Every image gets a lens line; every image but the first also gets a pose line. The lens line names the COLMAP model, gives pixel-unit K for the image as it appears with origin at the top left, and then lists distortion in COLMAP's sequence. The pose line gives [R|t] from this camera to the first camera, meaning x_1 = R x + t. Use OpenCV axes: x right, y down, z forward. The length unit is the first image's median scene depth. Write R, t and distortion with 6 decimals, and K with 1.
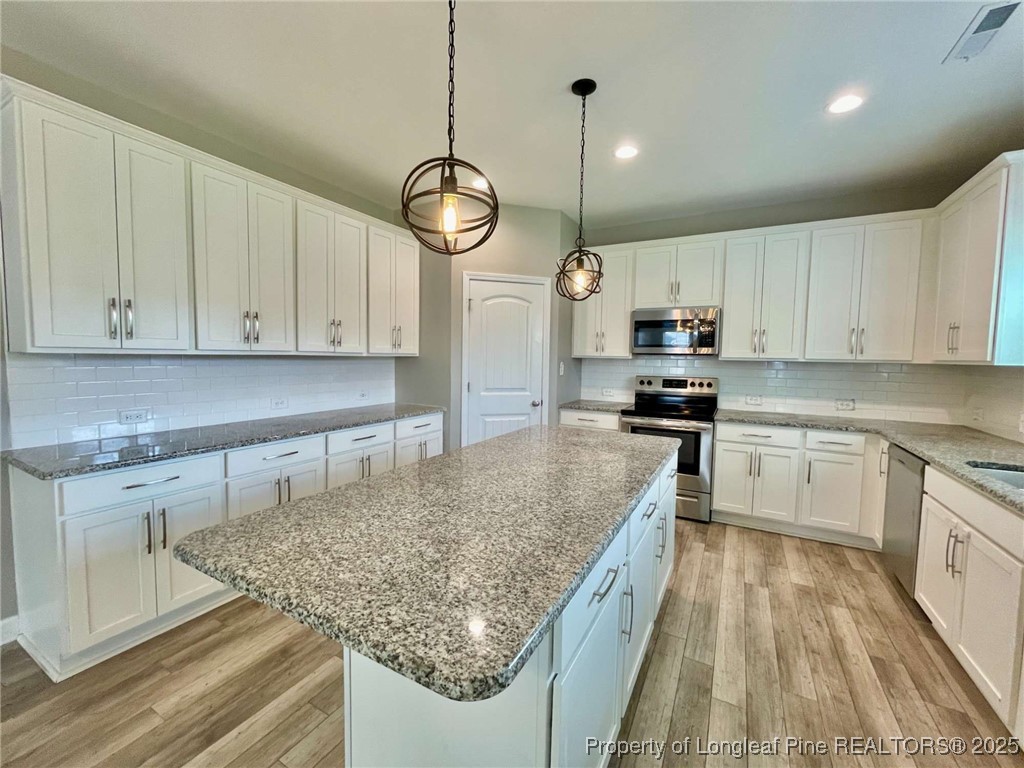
lens RADIAL K [[416.1, 0, 512.4], [0, 416.1, 382.5], [0, 0, 1]] dist [-0.001175, -0.000223]
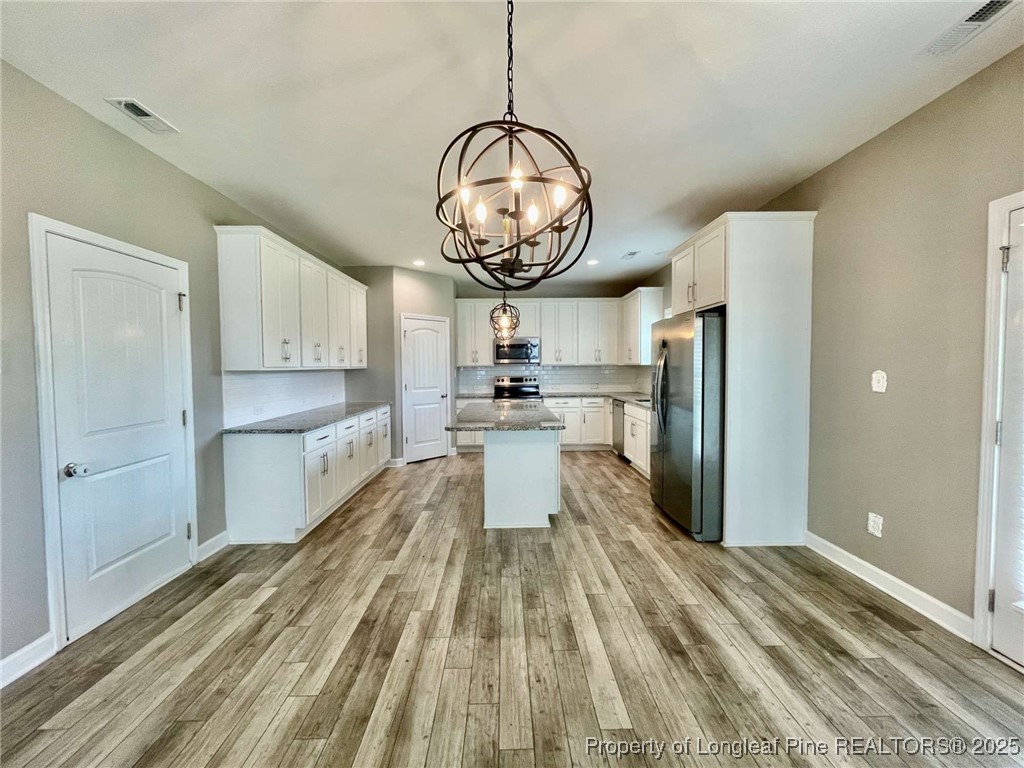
lens RADIAL K [[416.1, 0, 512.4], [0, 416.1, 382.5], [0, 0, 1]] dist [-0.001175, -0.000223]
pose [[0.865814, -0.044931, 0.498345, -0.599009], [0.055996, 0.998404, -0.007271, 0.030084], [-0.497223, 0.034201, 0.866948, -0.606149]]
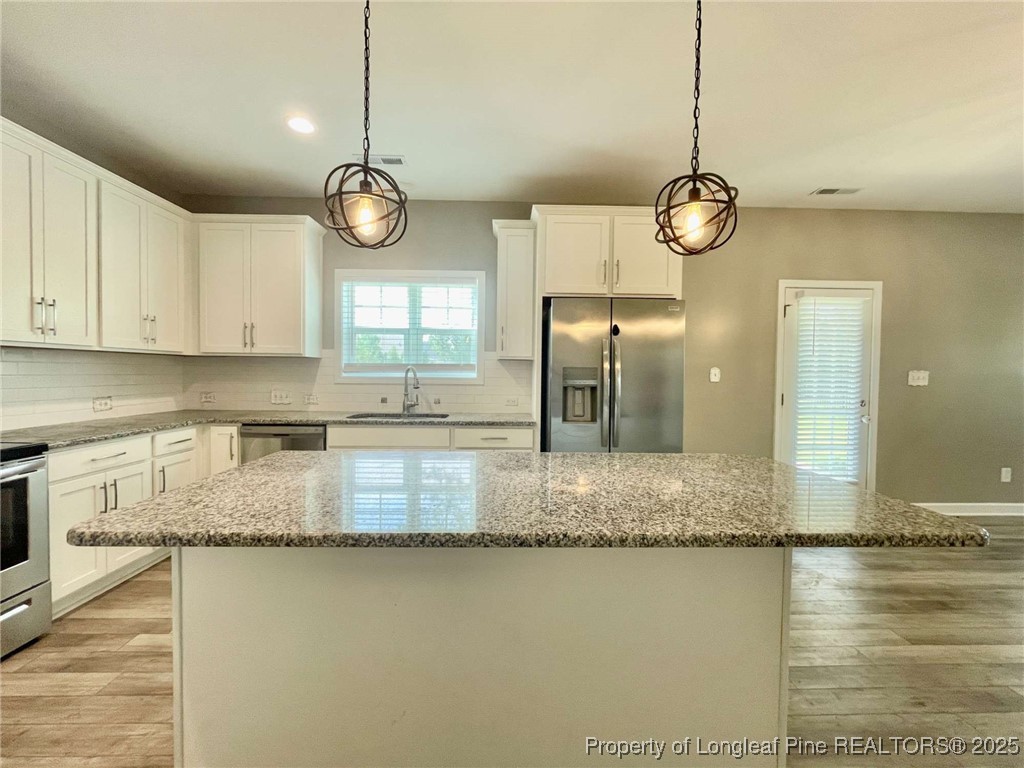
lens RADIAL K [[416.1, 0, 512.4], [0, 416.1, 382.5], [0, 0, 1]] dist [-0.001175, -0.000223]
pose [[-0.504996, -0.043985, 0.862000, -0.333356], [0.035911, 0.996765, 0.071900, -0.019742], [-0.862375, 0.067264, -0.501782, 0.749438]]
